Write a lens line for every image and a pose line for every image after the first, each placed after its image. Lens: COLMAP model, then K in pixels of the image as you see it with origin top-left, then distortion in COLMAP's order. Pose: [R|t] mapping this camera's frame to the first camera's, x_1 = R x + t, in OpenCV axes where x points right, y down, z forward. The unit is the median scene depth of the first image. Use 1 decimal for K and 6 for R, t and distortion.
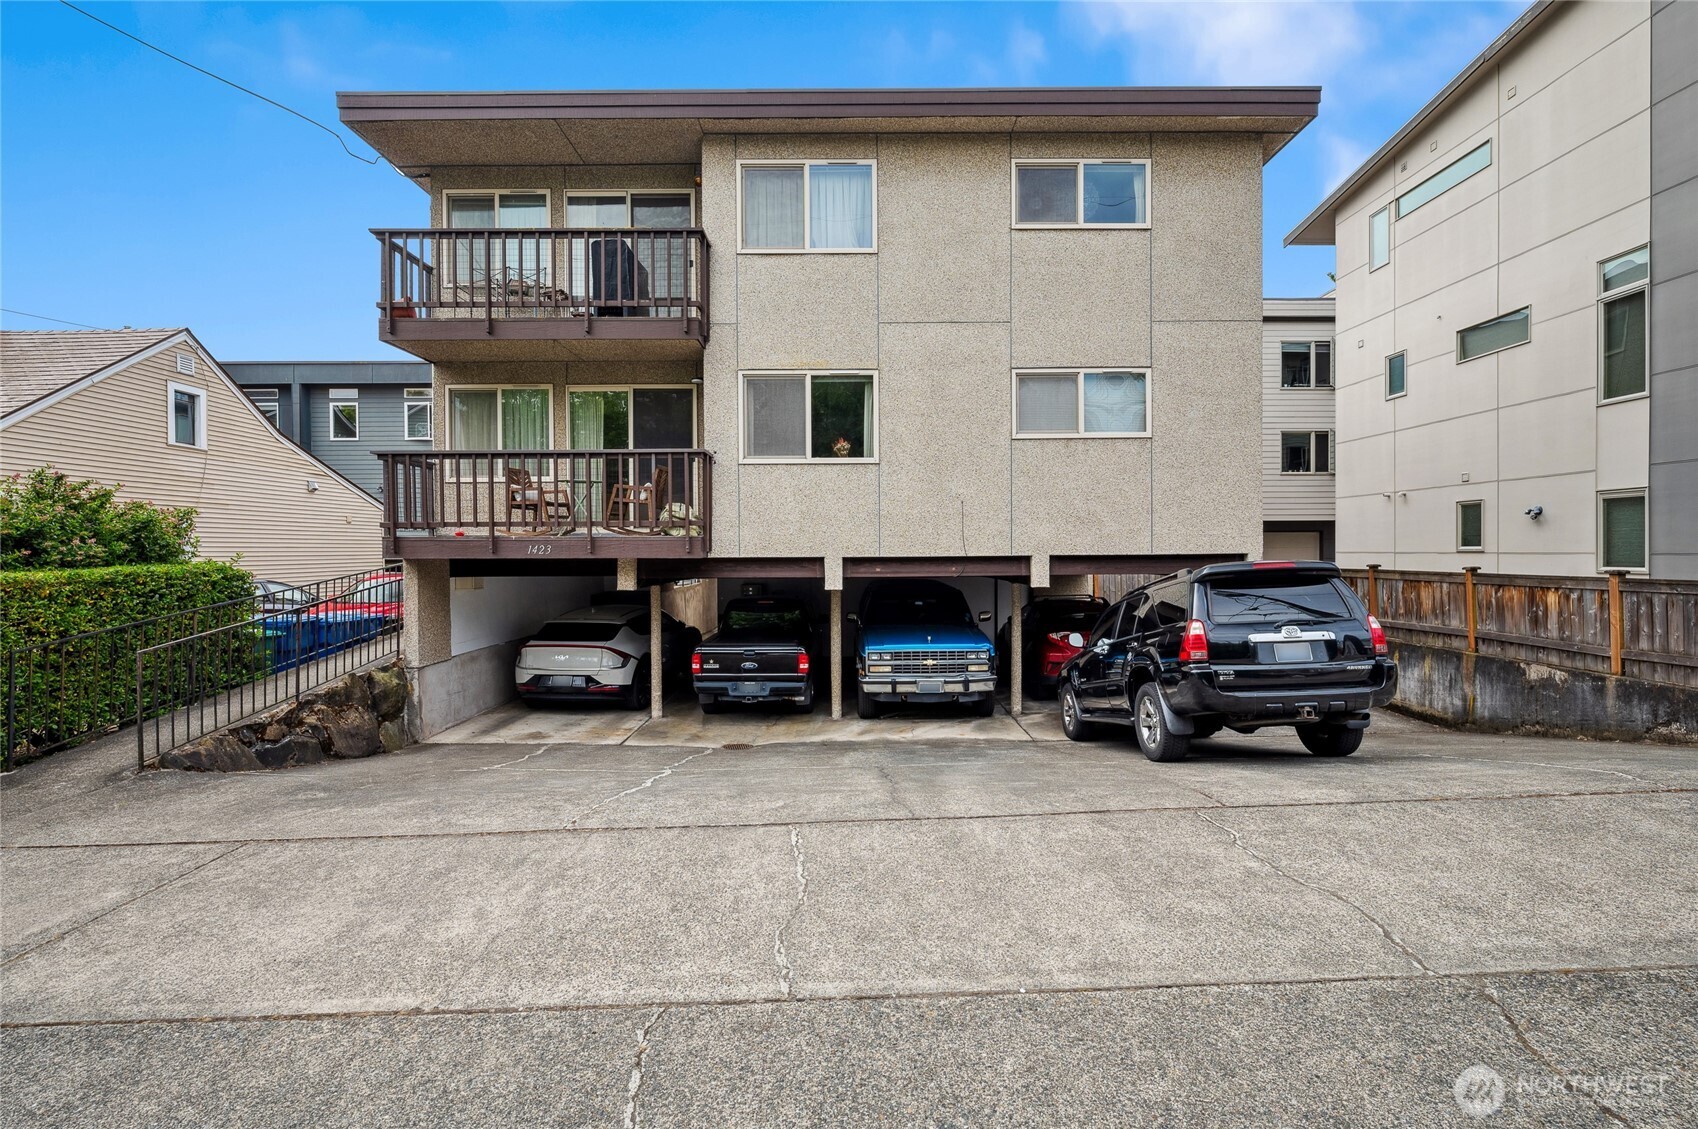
lens RADIAL K [[777.3, 0, 851.4], [0, 777.3, 558.3], [0, 0, 1]] dist [-0.002688, 0.001654]
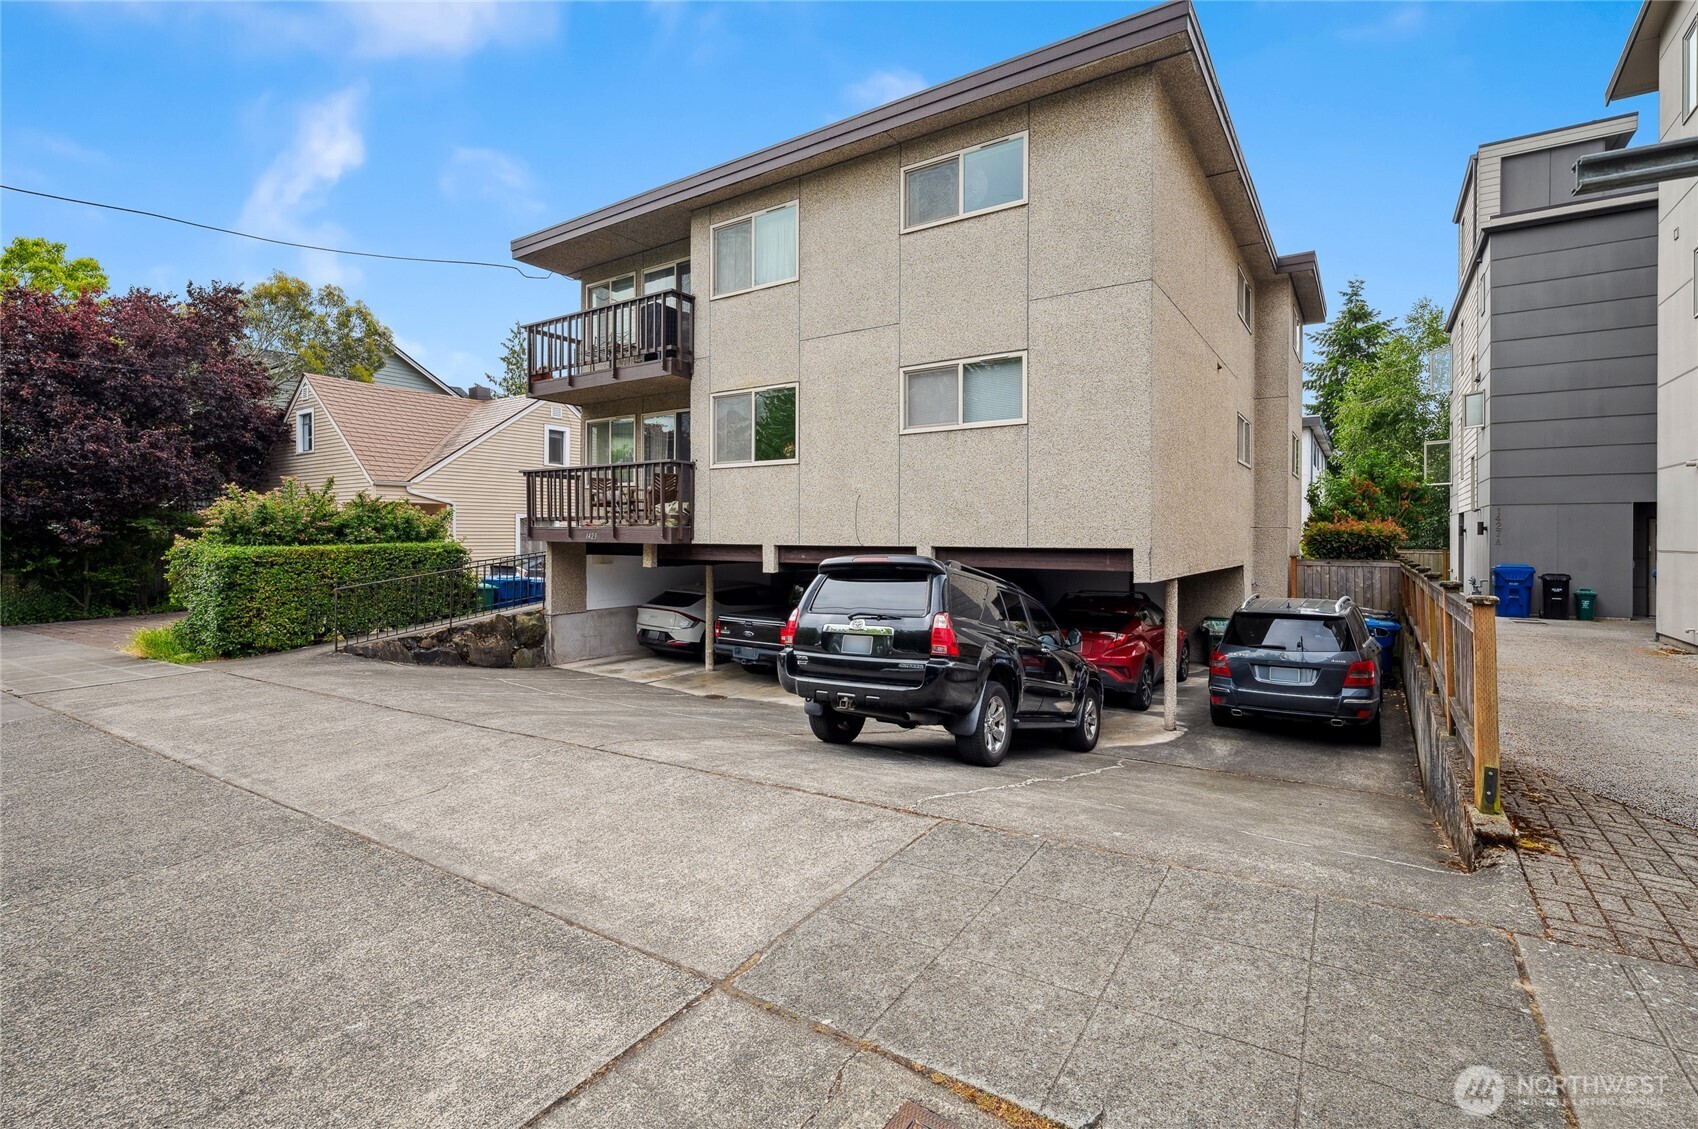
lens RADIAL K [[777.3, 0, 835.2], [0, 777.3, 538.5], [0, 0, 1]] dist [-0.002688, 0.001654]
pose [[0.821855, 0.011498, -0.569581, 0.733101], [-0.015901, 0.999870, -0.002759, -0.009583], [0.569475, 0.011325, 0.821930, 0.092536]]
